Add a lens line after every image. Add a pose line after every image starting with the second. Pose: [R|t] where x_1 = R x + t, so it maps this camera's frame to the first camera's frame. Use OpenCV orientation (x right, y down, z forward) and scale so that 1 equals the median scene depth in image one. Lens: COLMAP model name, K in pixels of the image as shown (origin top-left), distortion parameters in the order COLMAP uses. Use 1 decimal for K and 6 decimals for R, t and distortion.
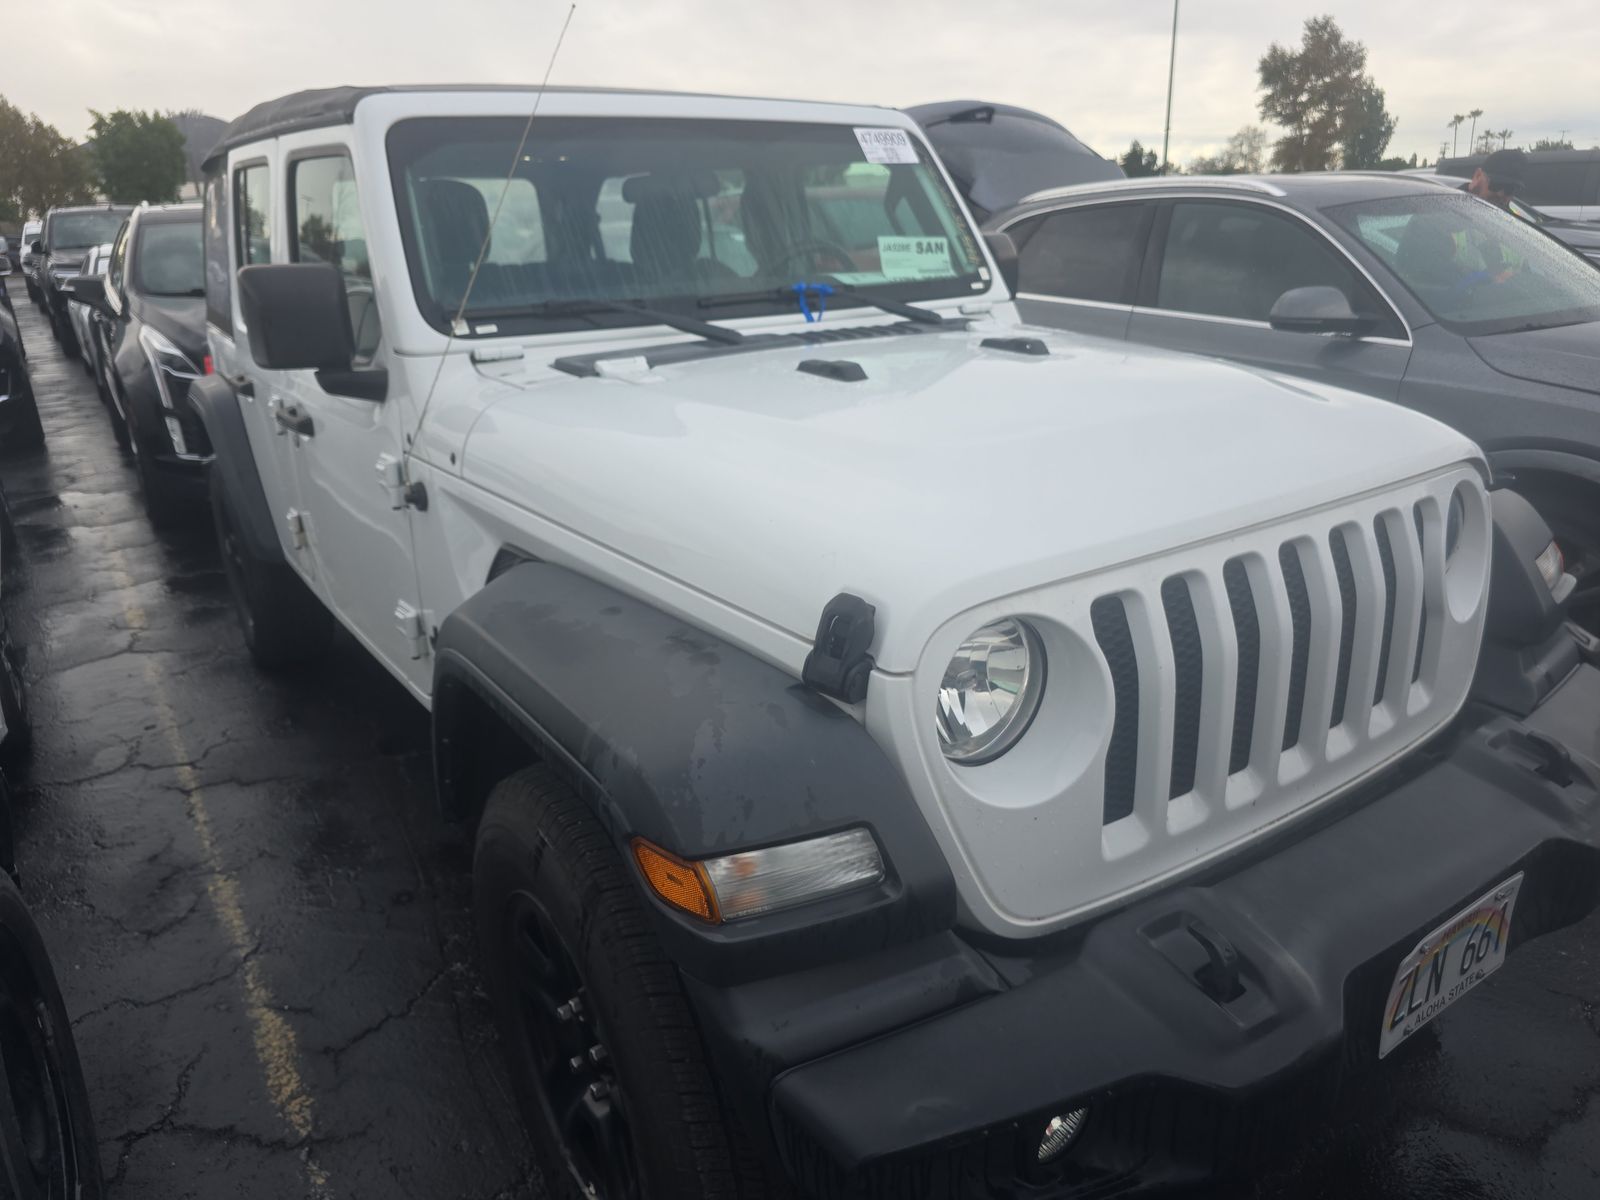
lens RADIAL K [[1089.6, 0, 800.5], [0, 1089.6, 605.1], [0, 0, 1]] dist [0.007161, -0.018357]
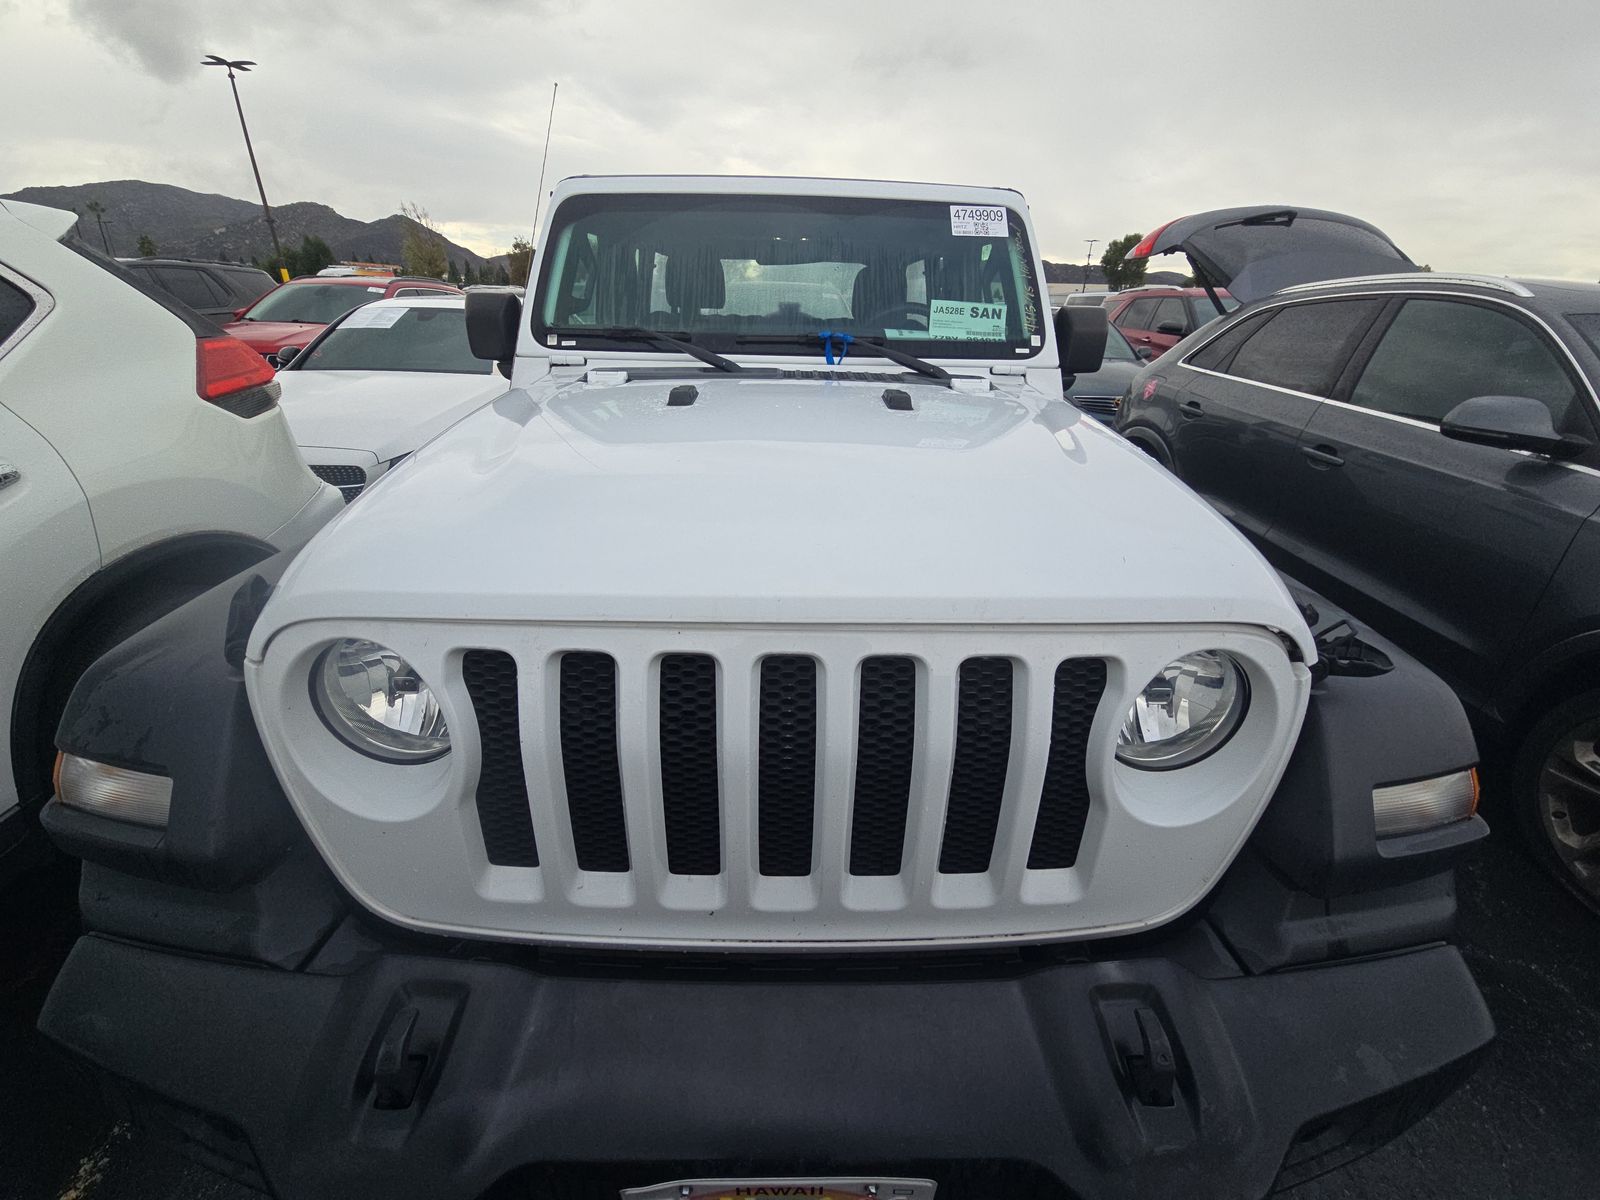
lens RADIAL K [[699.5, 0, 801.1], [0, 699.5, 588.8], [0, 0, 1]] dist [-0.012506, -0.001022]
pose [[0.840769, 0.249620, -0.480413, 0.379073], [-0.227536, 0.968112, 0.104815, -0.085468], [0.491258, 0.021186, 0.870756, 0.289659]]
